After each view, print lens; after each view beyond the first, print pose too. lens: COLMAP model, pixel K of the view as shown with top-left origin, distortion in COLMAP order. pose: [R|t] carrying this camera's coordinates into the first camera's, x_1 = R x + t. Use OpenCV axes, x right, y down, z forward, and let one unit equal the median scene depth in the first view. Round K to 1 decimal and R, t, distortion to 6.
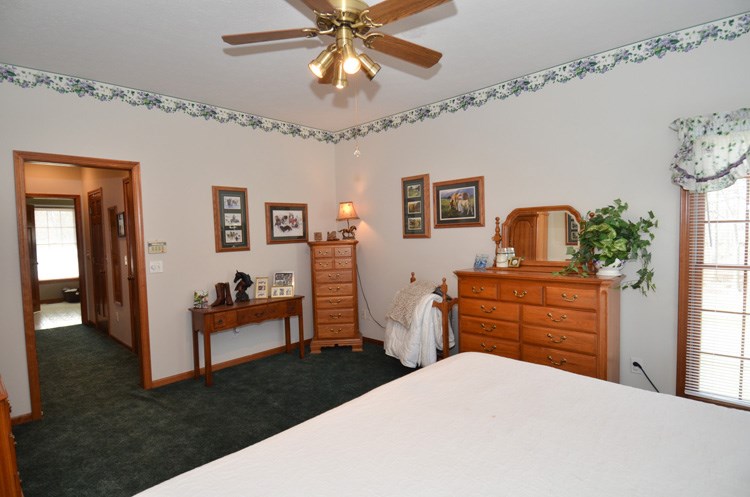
lens RADIAL K [[391.9, 0, 375.1], [0, 391.9, 251.6], [0, 0, 1]] dist [0.032598, -0.037405]
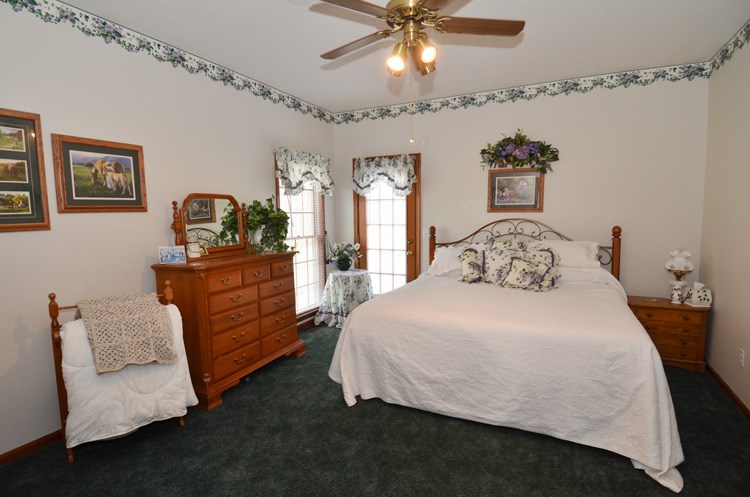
lens RADIAL K [[391.9, 0, 376.2], [0, 391.9, 248.5], [0, 0, 1]] dist [0.032598, -0.037405]
pose [[-0.312879, -0.057174, 0.948071, -0.587372], [0.068743, 0.994205, 0.082643, -0.024069], [-0.947302, 0.091030, -0.307135, 0.785120]]
